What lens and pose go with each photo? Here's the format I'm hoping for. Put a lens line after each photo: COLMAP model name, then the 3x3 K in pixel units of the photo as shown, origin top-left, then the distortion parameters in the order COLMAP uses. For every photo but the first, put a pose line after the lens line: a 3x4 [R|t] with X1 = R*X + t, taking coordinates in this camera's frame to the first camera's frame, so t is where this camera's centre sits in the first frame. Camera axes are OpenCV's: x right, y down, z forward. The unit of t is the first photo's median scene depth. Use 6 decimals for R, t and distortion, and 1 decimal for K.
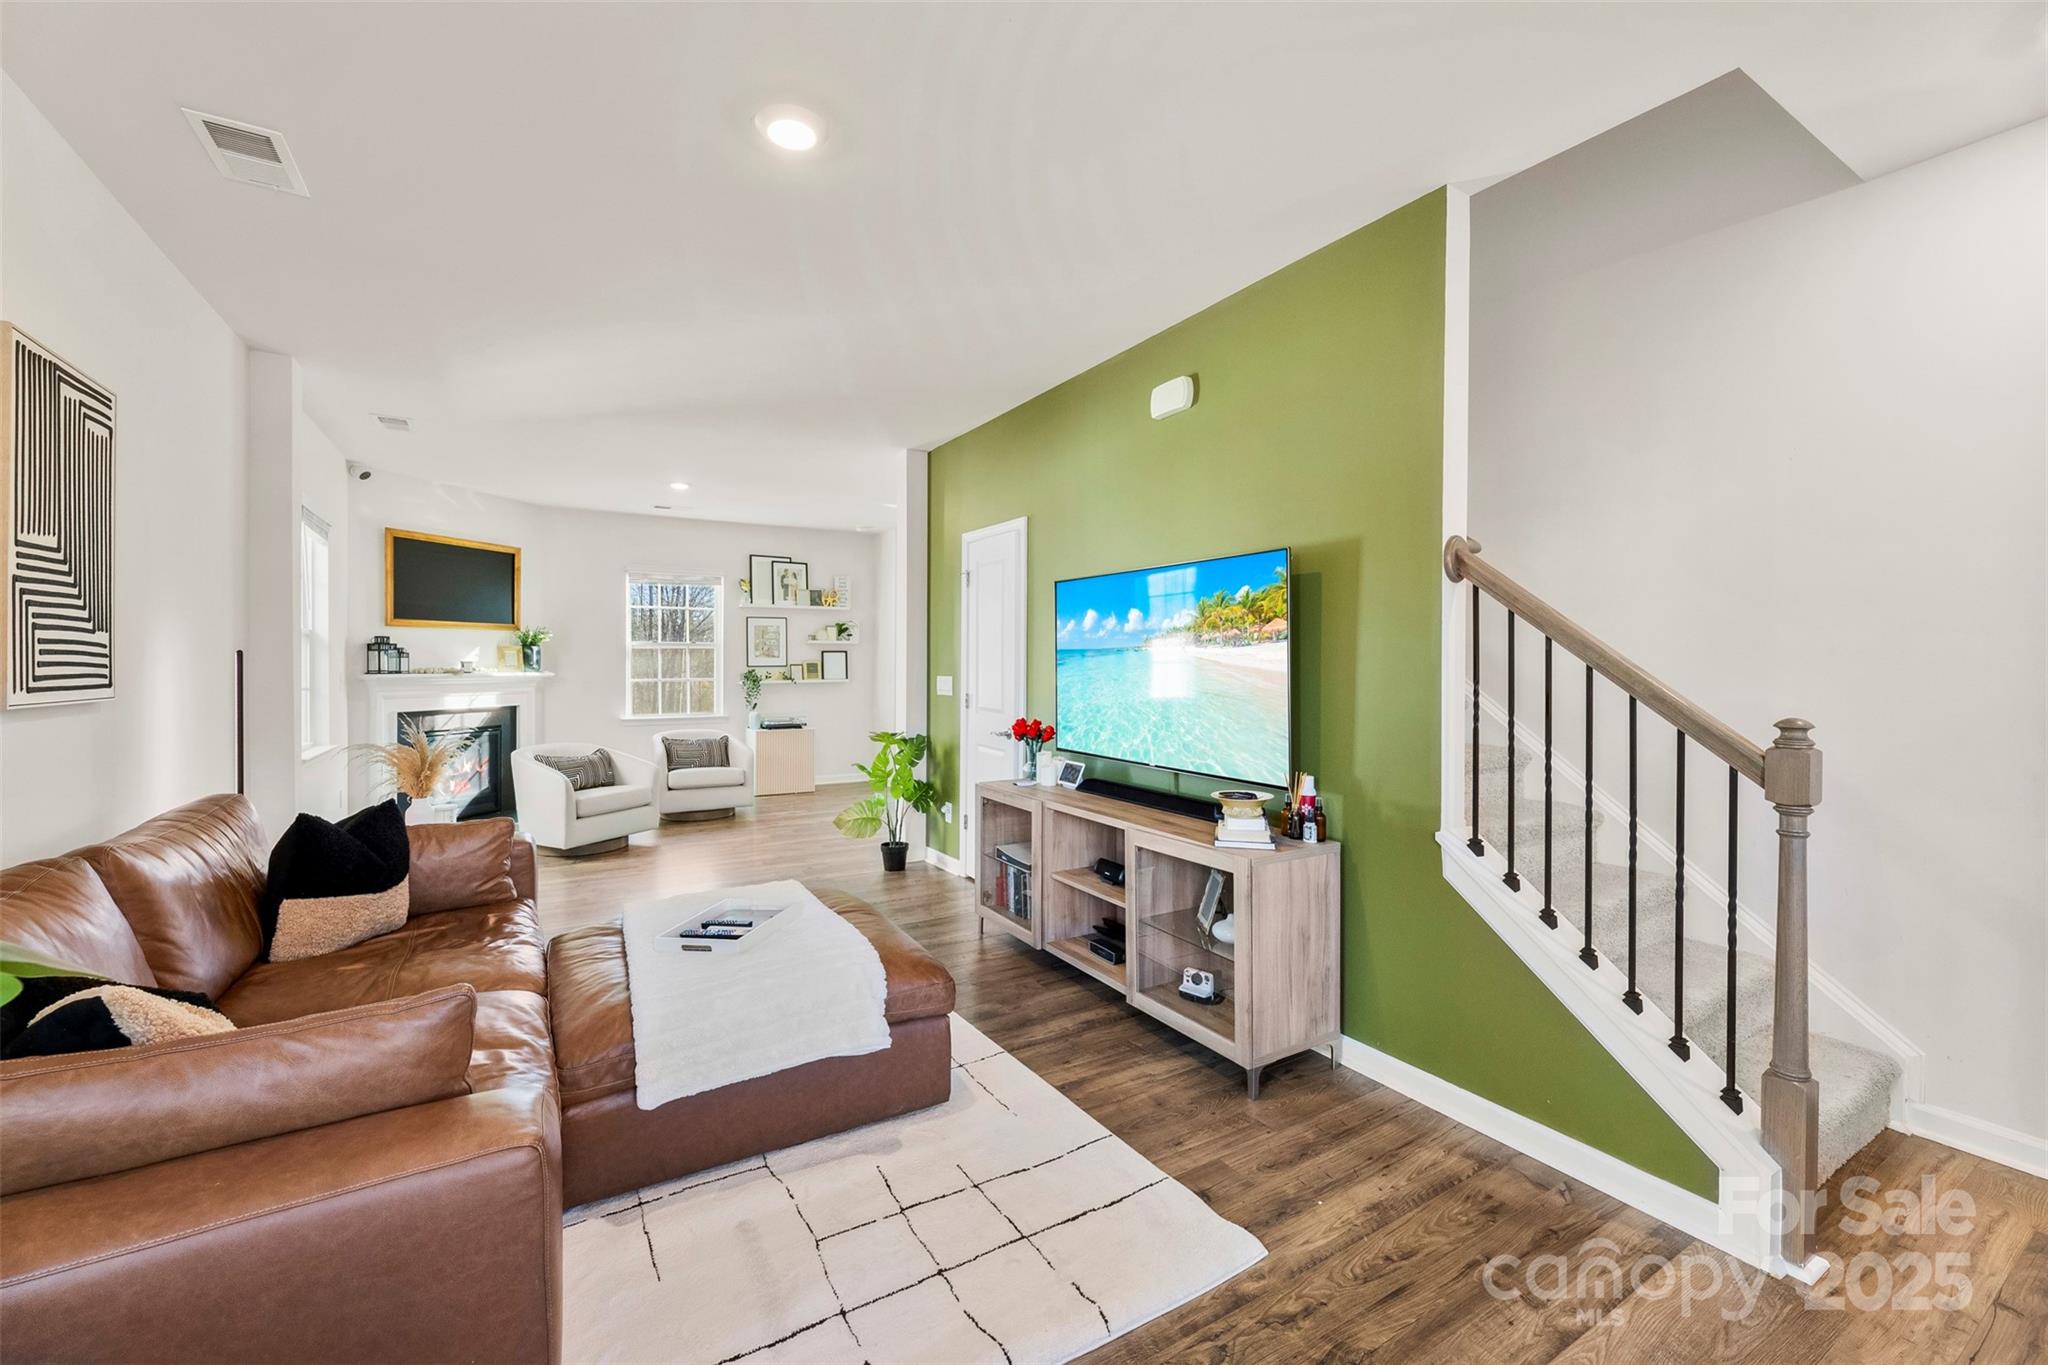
lens RADIAL K [[827.1, 0, 1027.9], [0, 827.1, 673.1], [0, 0, 1]] dist [-0.000196, -0.000050]
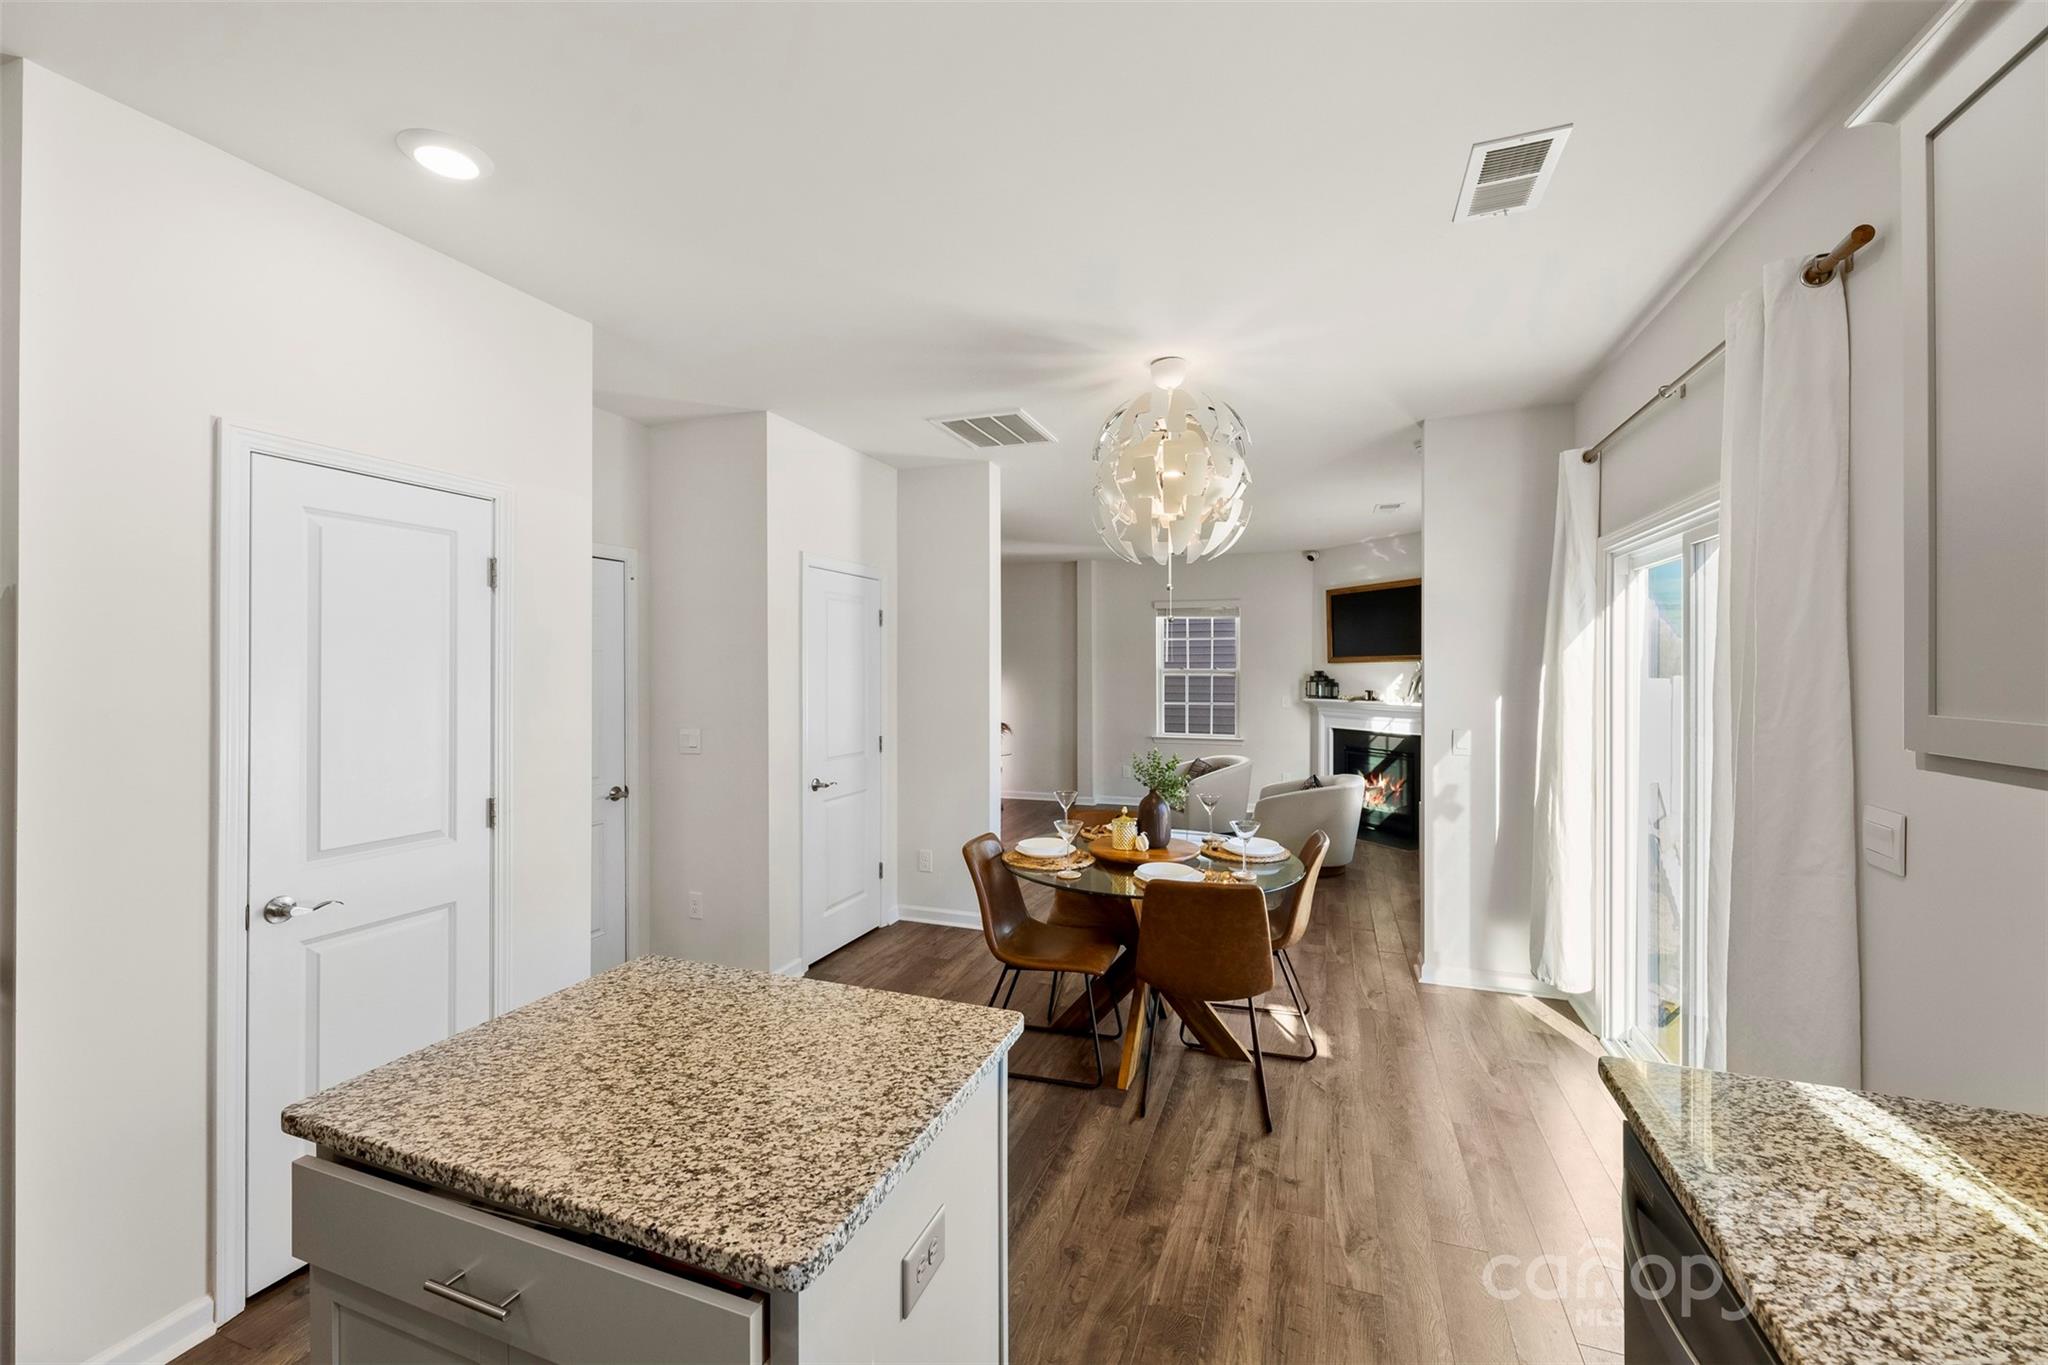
lens RADIAL K [[827.1, 0, 1014.4], [0, 827.1, 668.2], [0, 0, 1]] dist [-0.000196, -0.000050]
pose [[-0.786329, -0.010626, -0.617716, 0.395167], [-0.015067, 0.999885, 0.001980, -0.037181], [0.617624, 0.010864, -0.786399, 1.484948]]
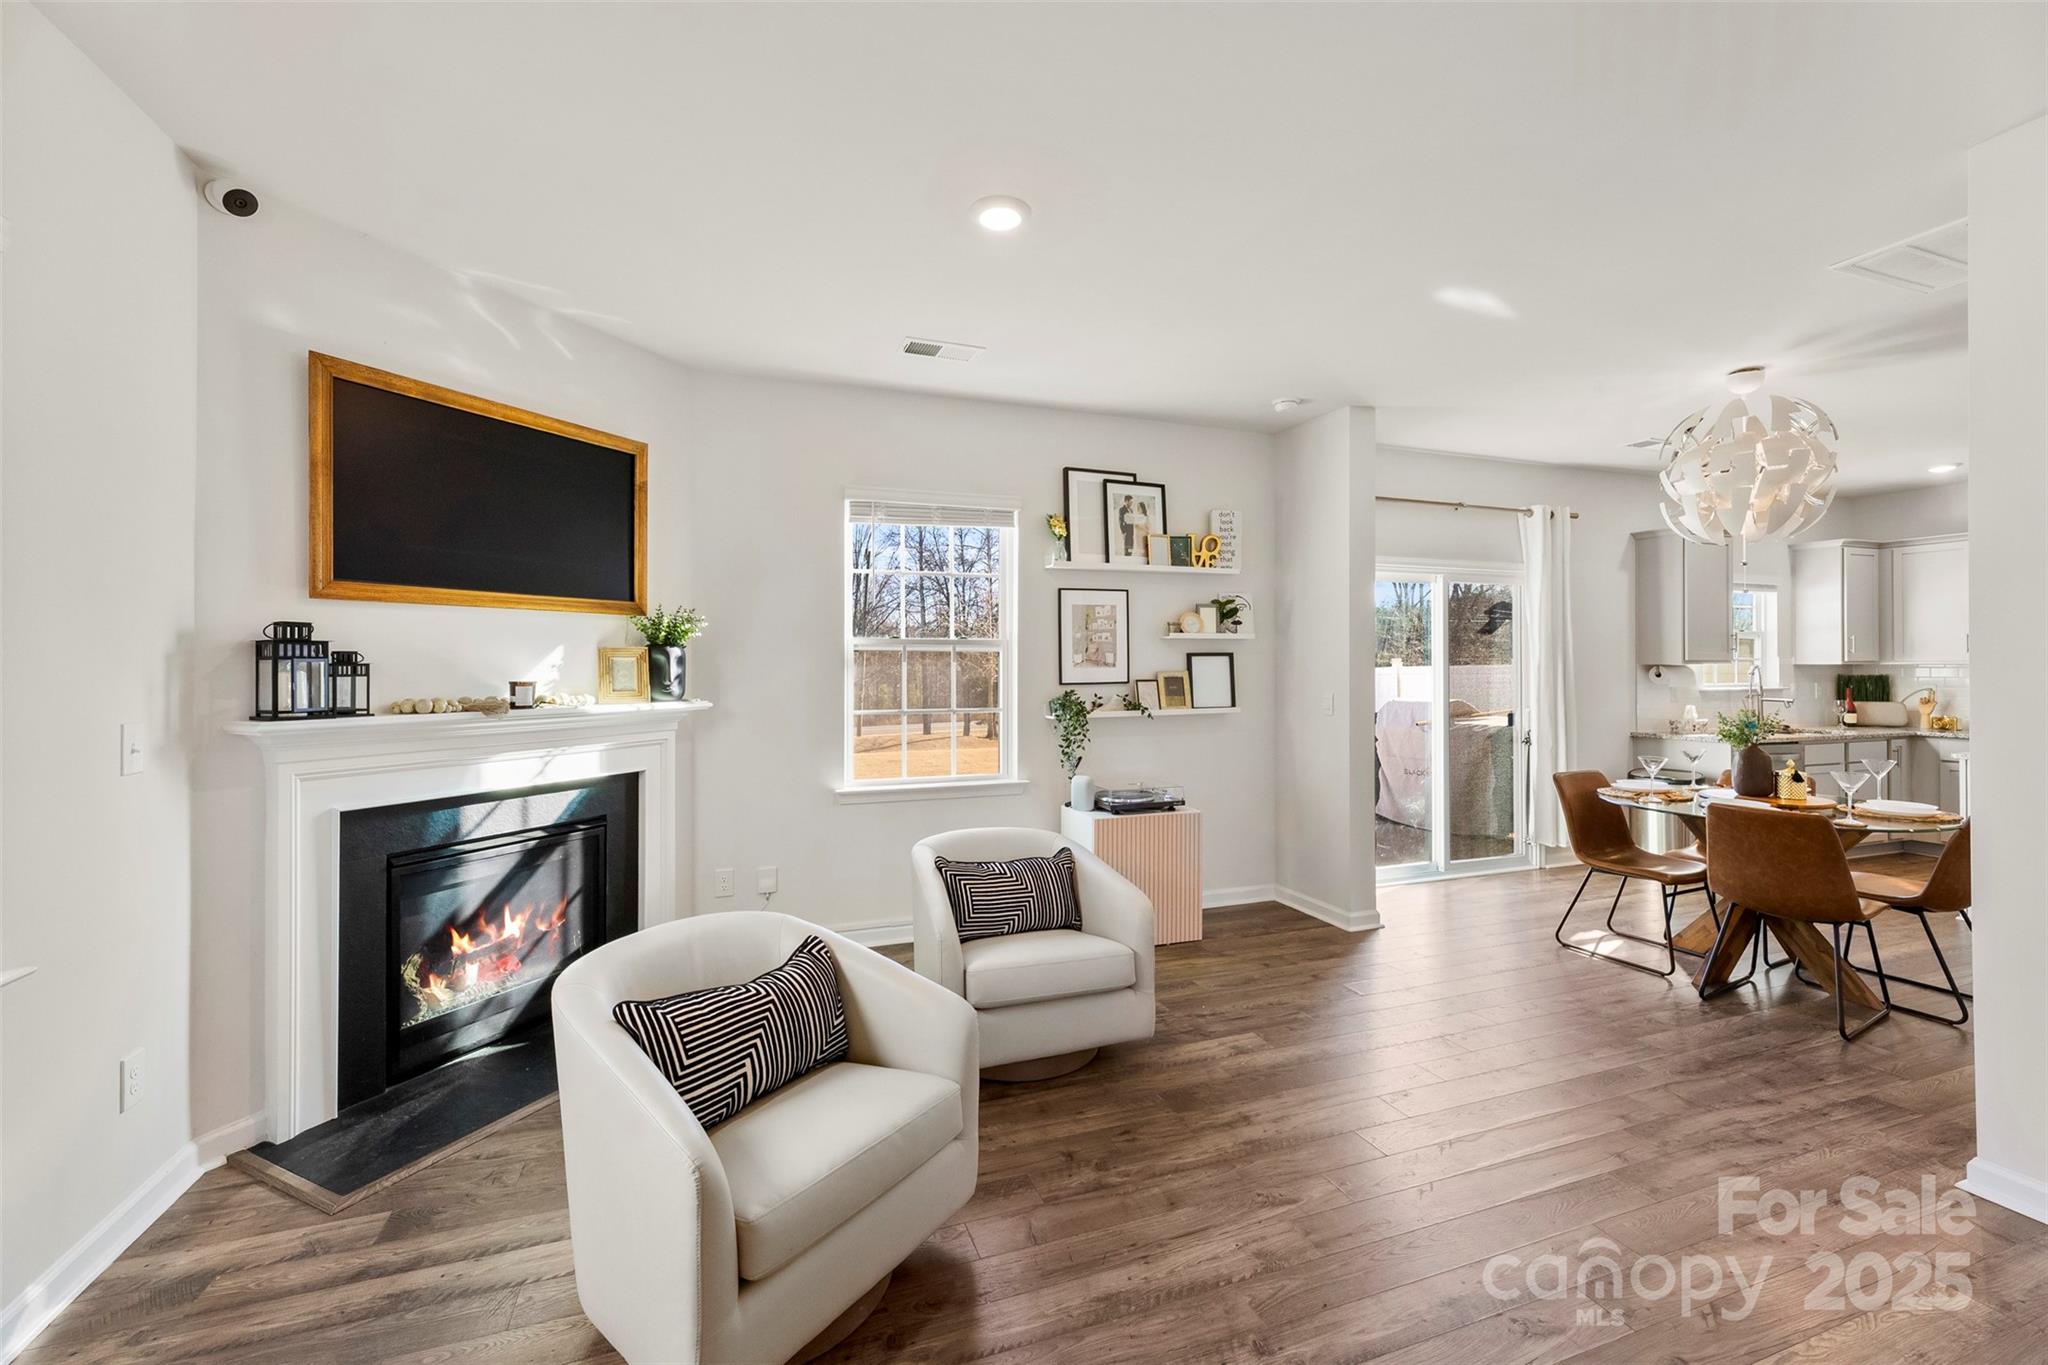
lens RADIAL K [[827.1, 0, 1016.4], [0, 827.1, 671.3], [0, 0, 1]] dist [-0.000196, -0.000050]
pose [[0.979019, -0.003699, -0.203737, -0.306745], [0.002491, 0.999978, -0.006183, -0.015301], [0.203755, 0.005545, 0.979006, 0.575224]]
